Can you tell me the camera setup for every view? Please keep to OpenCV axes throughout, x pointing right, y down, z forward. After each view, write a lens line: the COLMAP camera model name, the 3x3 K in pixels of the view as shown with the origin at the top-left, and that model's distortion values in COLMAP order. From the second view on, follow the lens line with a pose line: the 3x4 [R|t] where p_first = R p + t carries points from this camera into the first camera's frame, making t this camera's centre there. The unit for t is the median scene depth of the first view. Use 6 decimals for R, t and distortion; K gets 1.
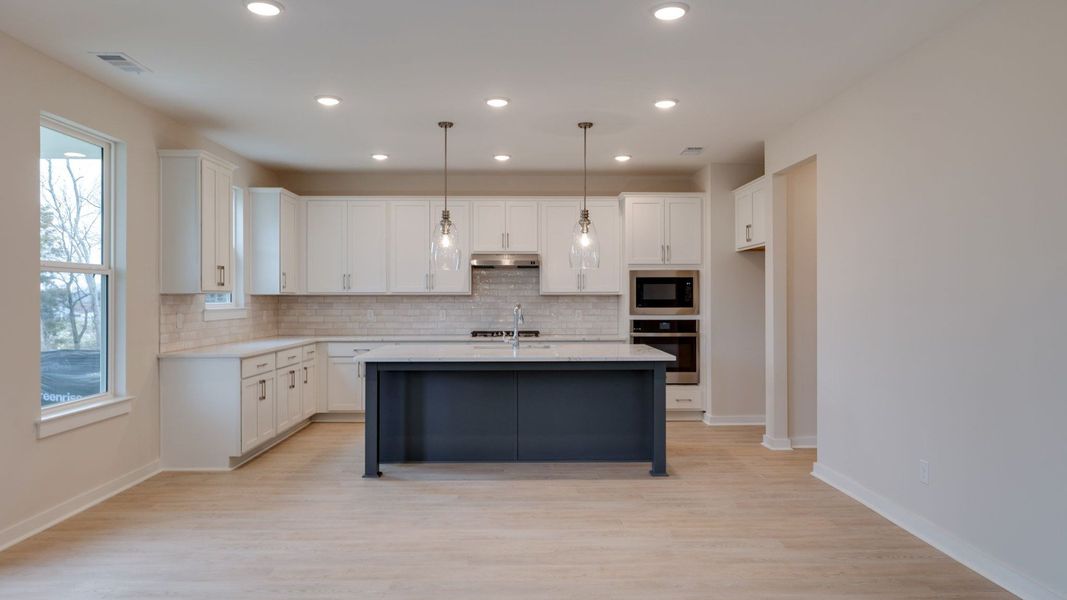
lens RADIAL K [[688.4, 0, 529.8], [0, 688.4, 298.5], [0, 0, 1]] dist [-0.004128, -0.001012]
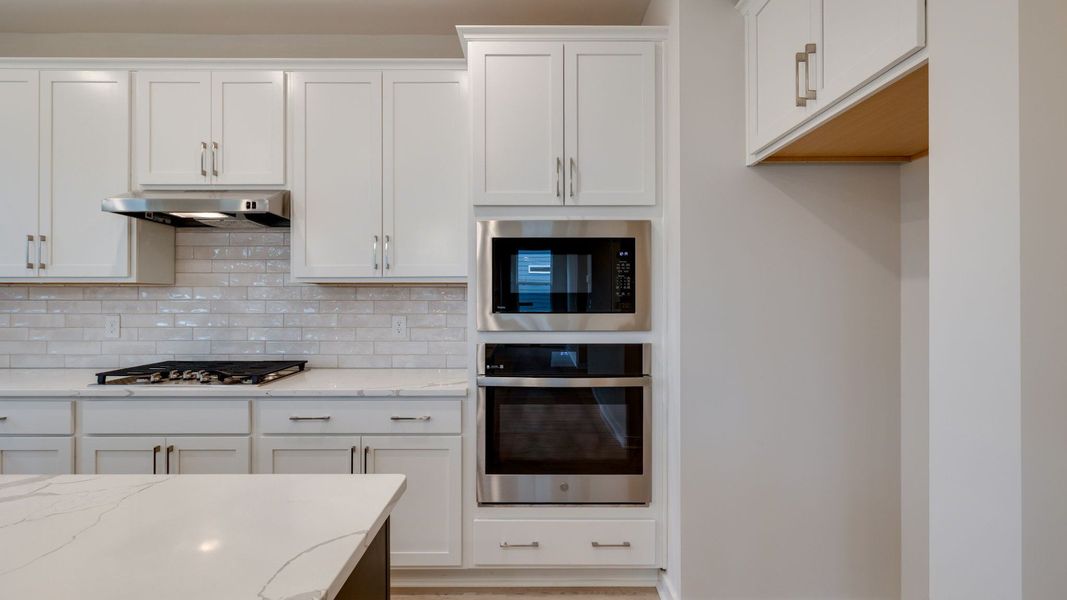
lens RADIAL K [[509.4, 0, 533.5], [0, 509.4, 300.0], [0, 0, 1]] dist [0.000221, 0.000057]
pose [[0.999874, 0.000483, -0.015881, 0.181078], [-0.000299, 0.999933, 0.011605, 0.001810], [0.015886, -0.011598, 0.999807, 0.695982]]
